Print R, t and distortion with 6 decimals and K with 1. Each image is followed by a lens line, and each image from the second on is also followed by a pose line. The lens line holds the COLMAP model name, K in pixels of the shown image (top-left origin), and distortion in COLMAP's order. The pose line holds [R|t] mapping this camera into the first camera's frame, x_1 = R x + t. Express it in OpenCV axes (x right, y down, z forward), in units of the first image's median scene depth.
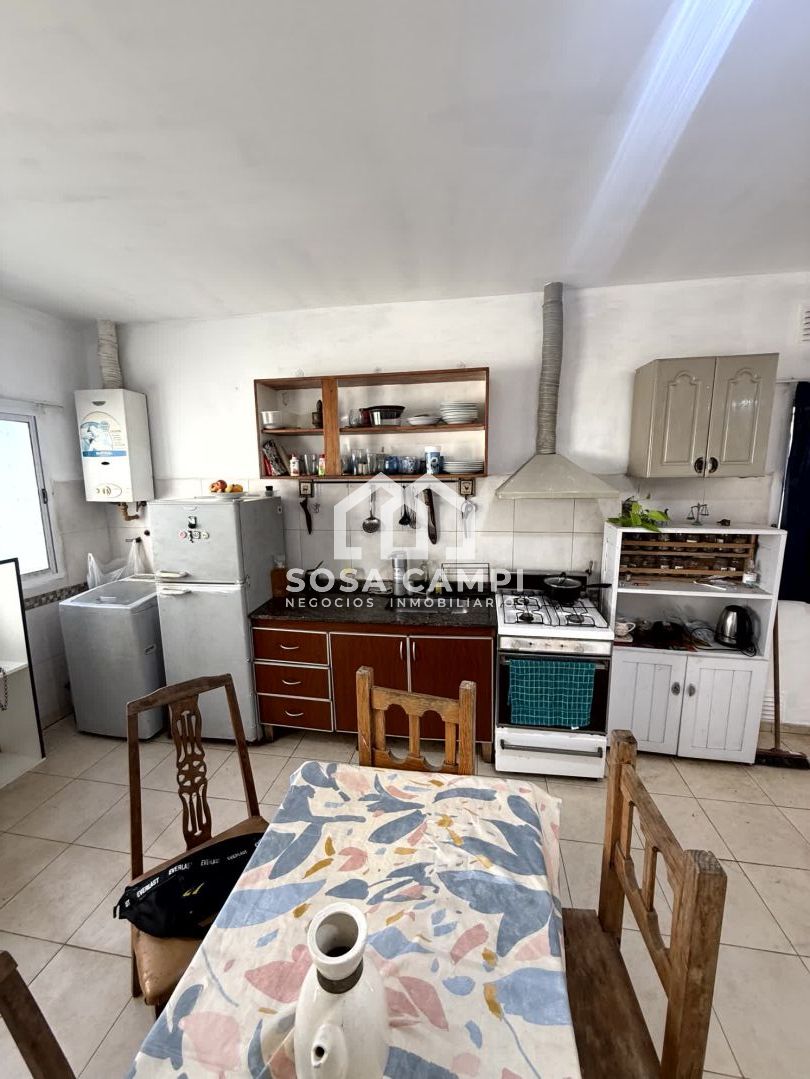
lens RADIAL K [[430.7, 0, 405.7], [0, 430.7, 540.2], [0, 0, 1]] dist [0.004087, 0.000148]
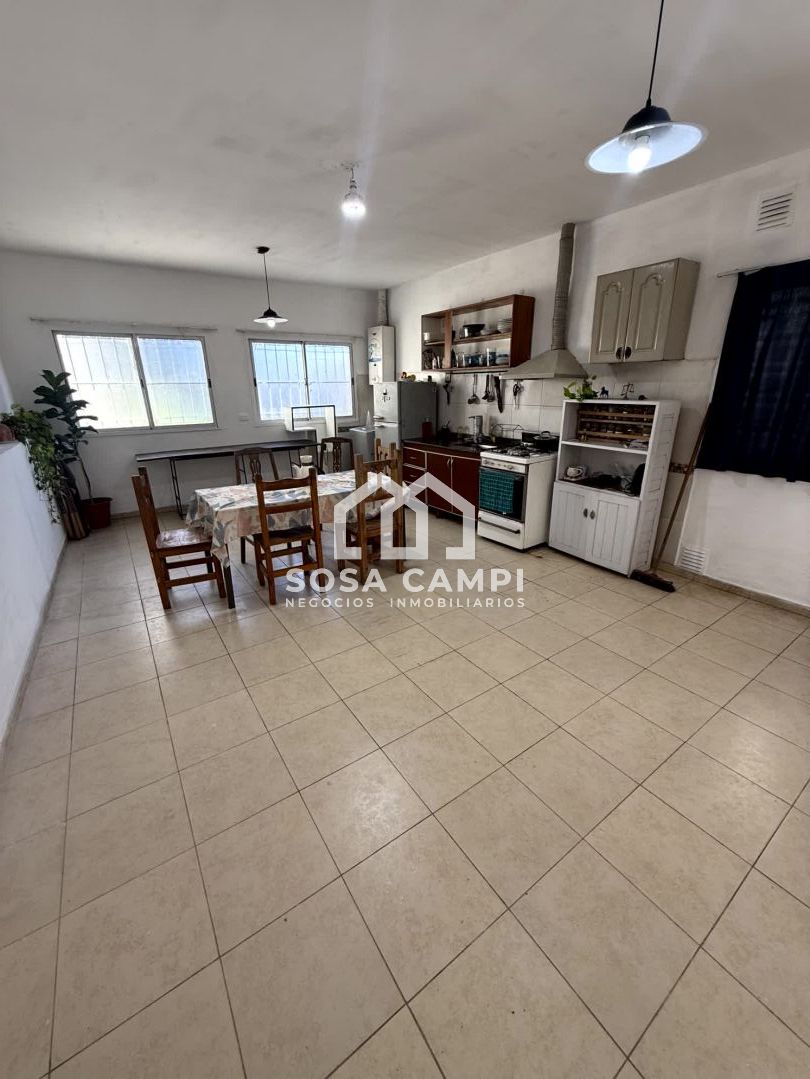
lens RADIAL K [[430.7, 0, 405.8], [0, 430.7, 537.1], [0, 0, 1]] dist [0.004087, 0.000148]
pose [[0.694840, 0.244479, -0.676334, 1.103426], [-0.115461, 0.966168, 0.230627, 0.137120], [0.709836, -0.082159, 0.699559, -0.445462]]
